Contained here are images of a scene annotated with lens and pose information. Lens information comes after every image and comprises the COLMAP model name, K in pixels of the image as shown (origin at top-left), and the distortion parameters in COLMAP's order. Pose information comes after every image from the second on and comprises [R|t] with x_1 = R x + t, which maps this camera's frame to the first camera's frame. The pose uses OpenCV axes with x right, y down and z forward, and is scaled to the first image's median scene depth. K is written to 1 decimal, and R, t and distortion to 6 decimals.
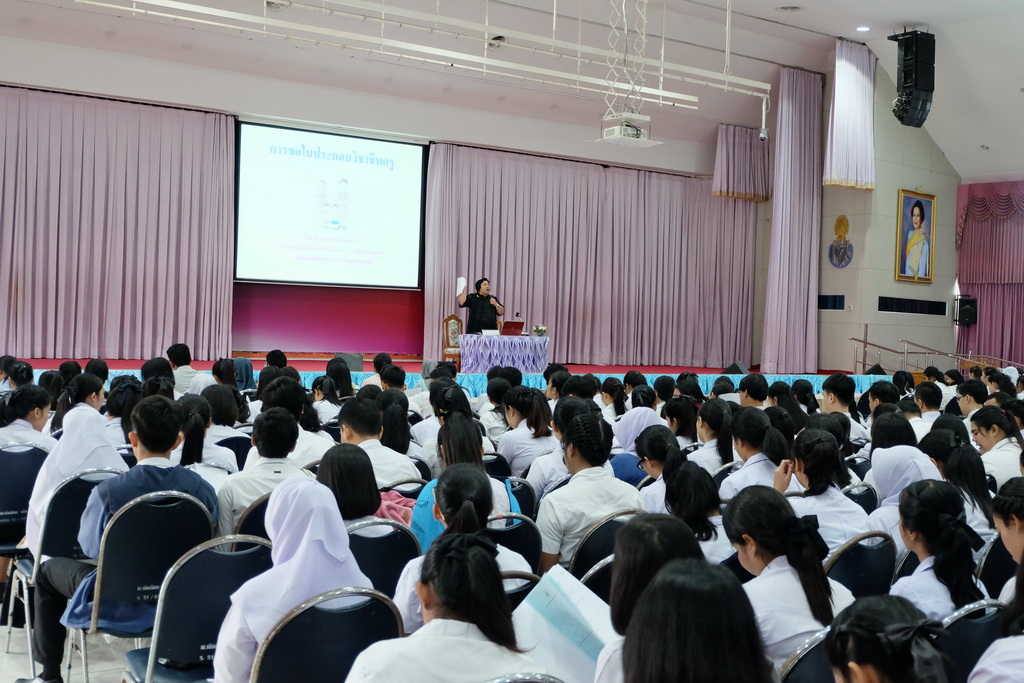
lens RADIAL K [[1163.8, 0, 512.0], [0, 1163.8, 341.5], [0, 0, 1]] dist [-0.000114, -0.000151]
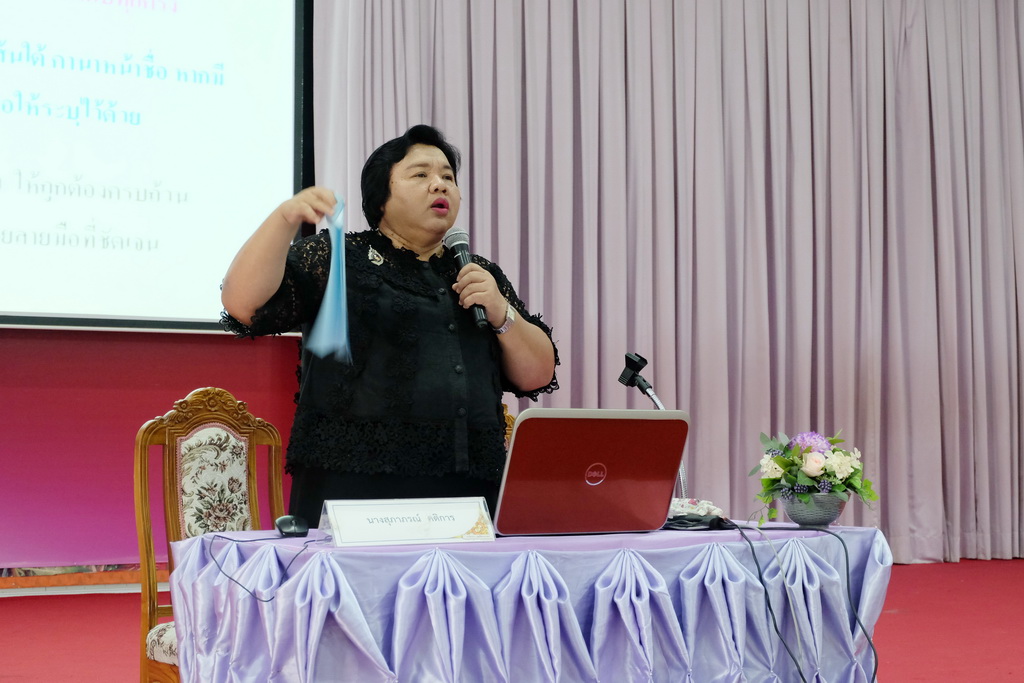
lens RADIAL K [[1639.7, 0, 512.0], [0, 1639.7, 341.5], [0, 0, 1]] dist [-0.014652, -0.040504]
pose [[0.996161, -0.037970, -0.078876, 0.005900], [0.031698, 0.996347, -0.079295, -0.011748], [0.081598, 0.076490, 0.993726, 0.817313]]
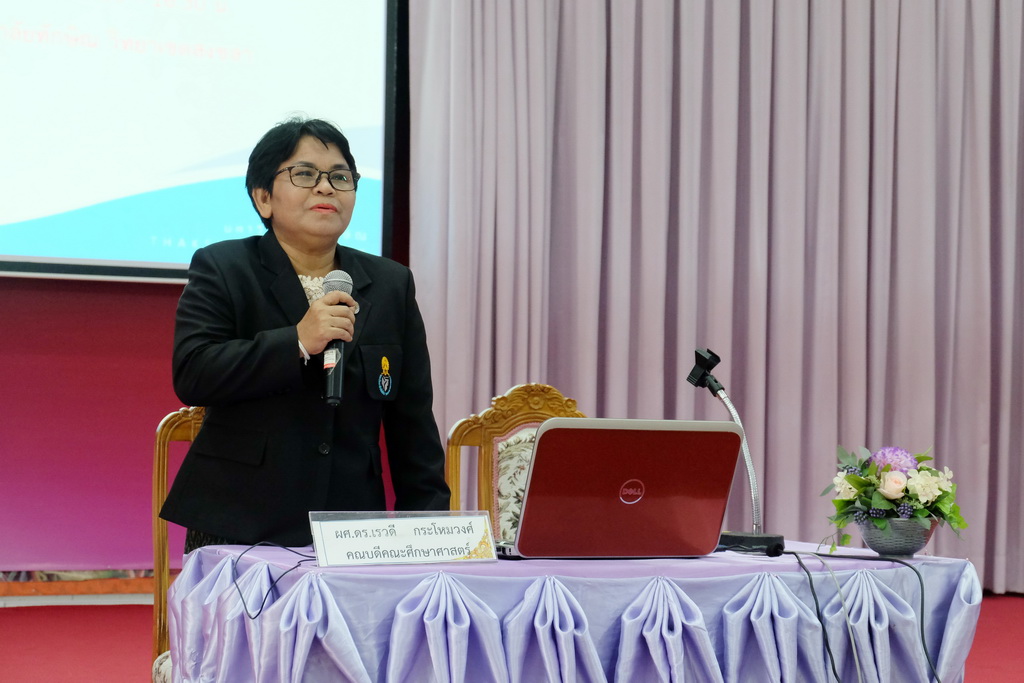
lens RADIAL K [[2158.0, 0, 512.0], [0, 2158.0, 341.5], [0, 0, 1]] dist [0.019253, 0.398179]
pose [[0.985317, -0.017951, -0.169790, 0.023787], [0.008905, 0.998507, -0.053892, -0.014455], [0.170504, 0.051589, 0.984006, 0.789623]]
